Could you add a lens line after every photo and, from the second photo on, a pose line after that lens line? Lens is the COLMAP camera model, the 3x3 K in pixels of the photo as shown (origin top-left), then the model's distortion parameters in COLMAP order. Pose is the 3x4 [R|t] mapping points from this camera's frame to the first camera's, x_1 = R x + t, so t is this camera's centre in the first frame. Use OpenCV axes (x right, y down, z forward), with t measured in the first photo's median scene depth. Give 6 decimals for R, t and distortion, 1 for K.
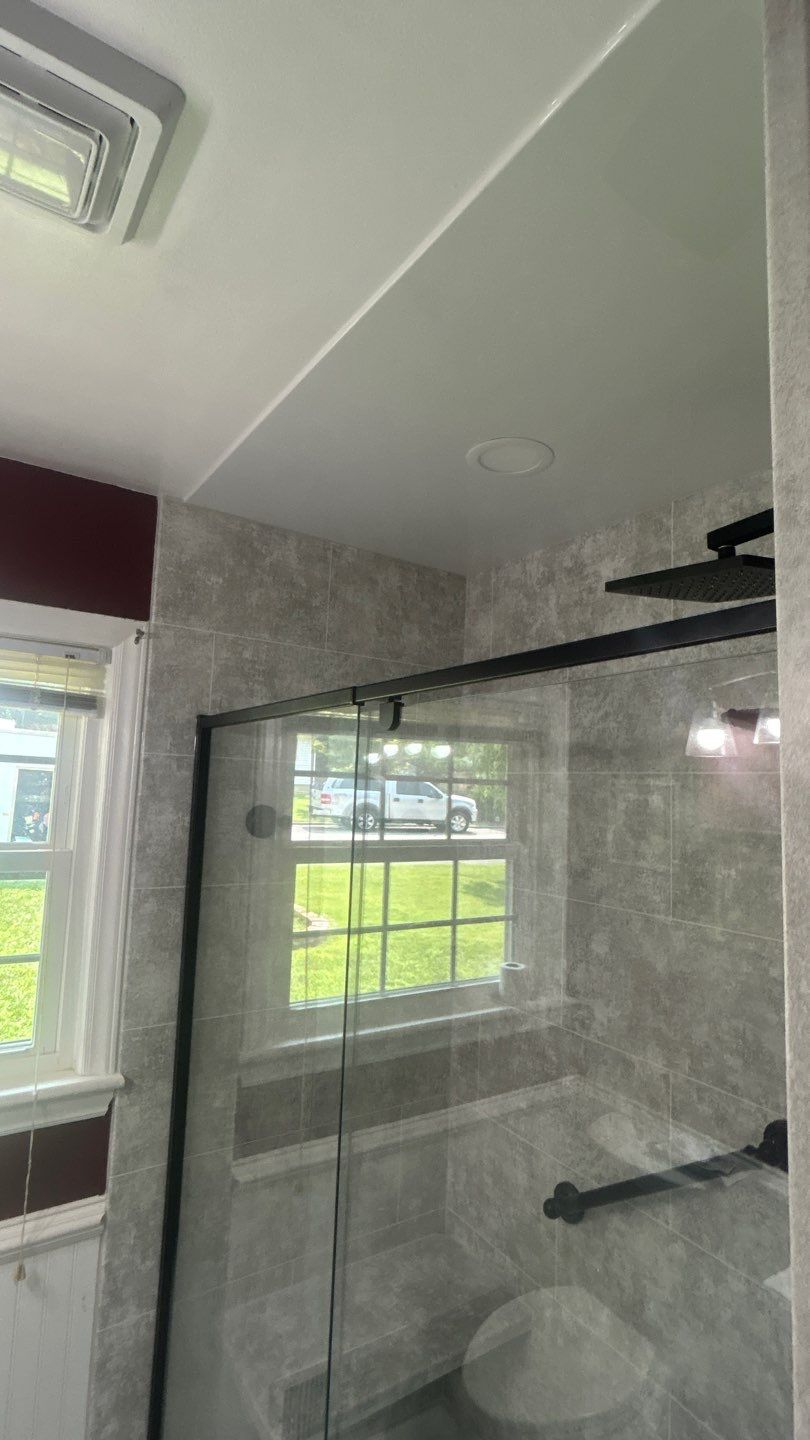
lens RADIAL K [[713.3, 0, 407.0], [0, 713.3, 719.5], [0, 0, 1]] dist [-0.006484, 0.003649]
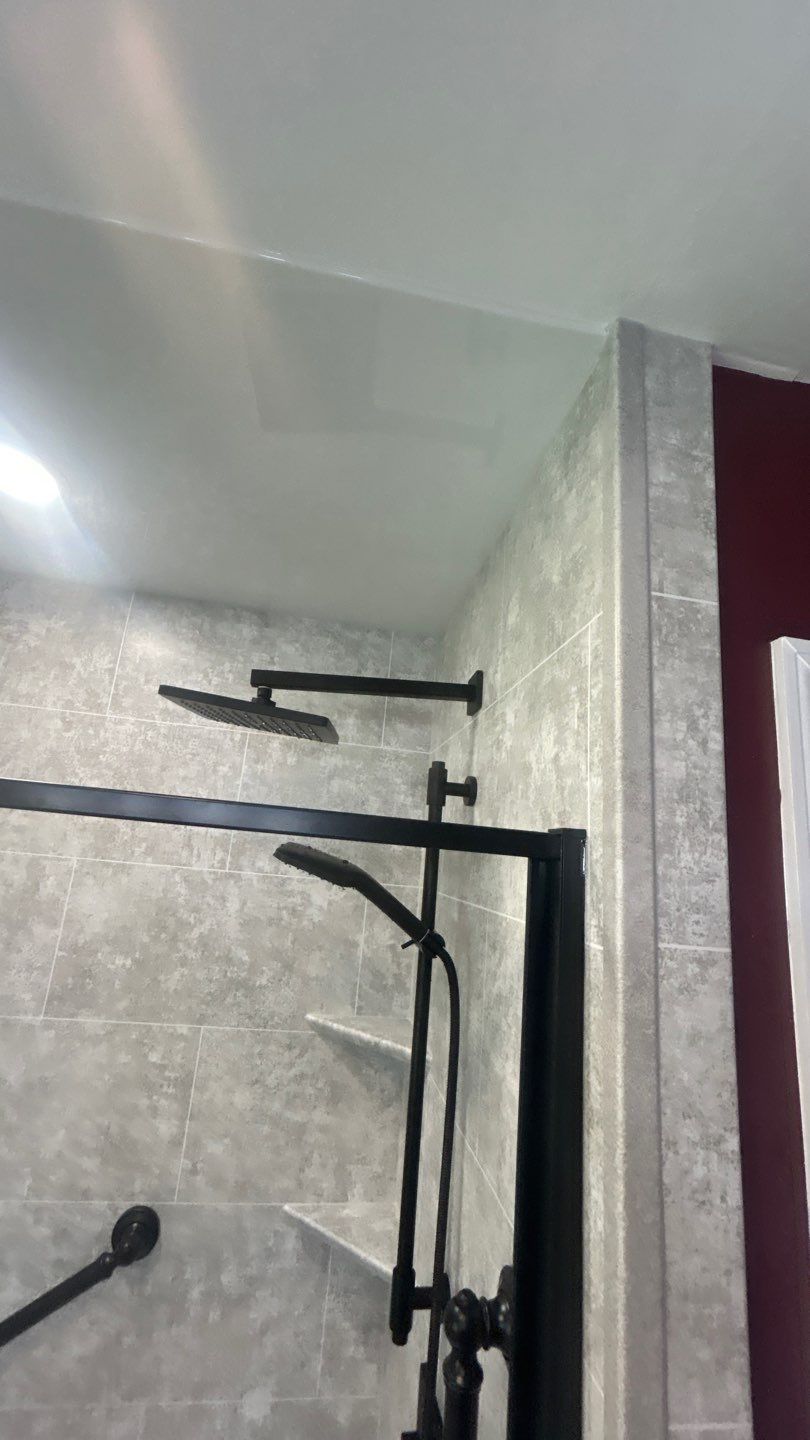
lens RADIAL K [[579.3, 0, 405.6], [0, 579.3, 718.1], [0, 0, 1]] dist [-0.004140, 0.001996]
pose [[0.412672, 0.214151, 0.885348, -0.174071], [-0.163757, 0.973576, -0.159163, -0.055845], [-0.896039, -0.079300, 0.436837, 0.259570]]
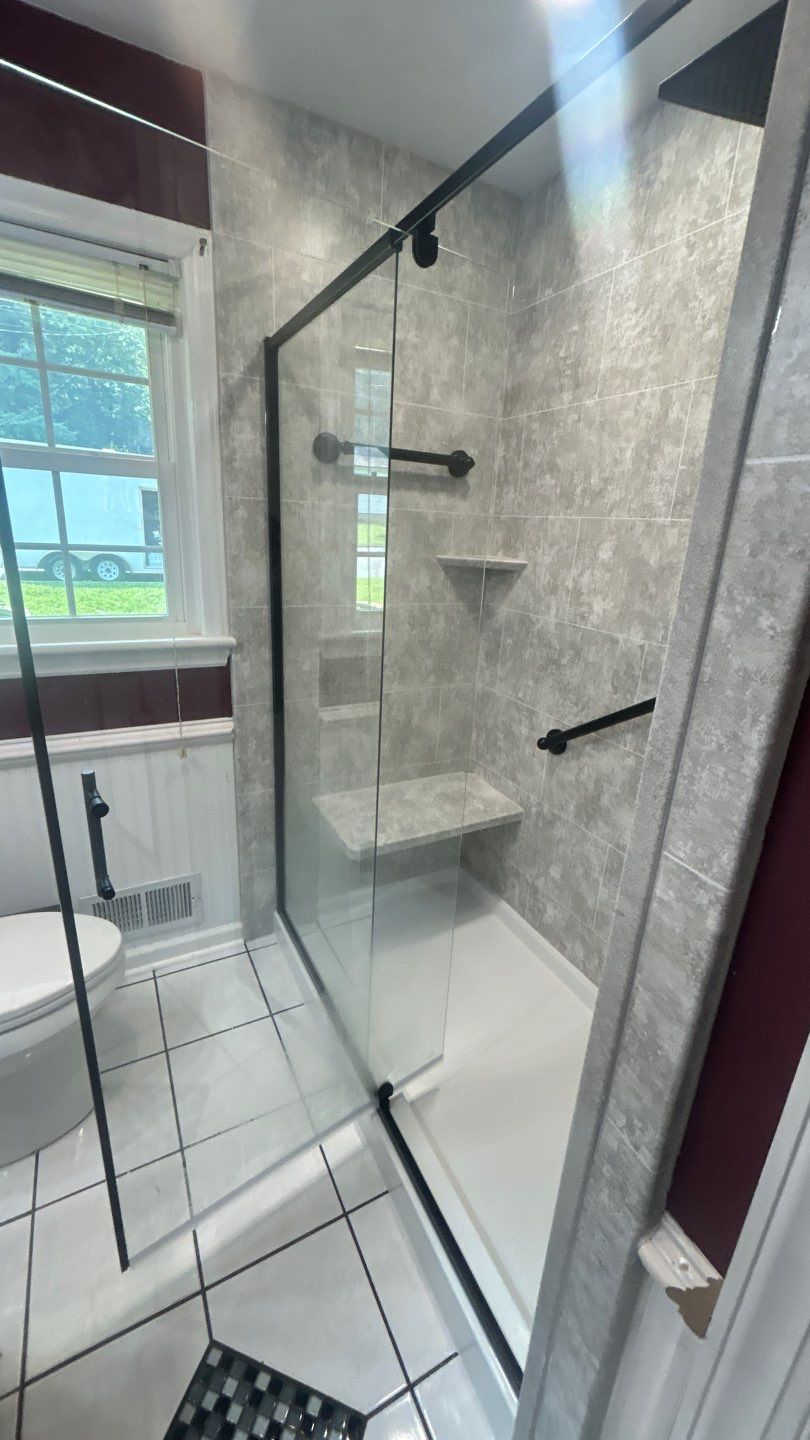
lens RADIAL K [[579.3, 0, 406.8], [0, 579.3, 719.1], [0, 0, 1]] dist [-0.004140, 0.001996]
pose [[0.995332, 0.041573, -0.087093, 0.033227], [-0.002272, 0.912301, 0.409514, 0.178785], [0.096480, -0.407405, 0.908137, -0.044186]]
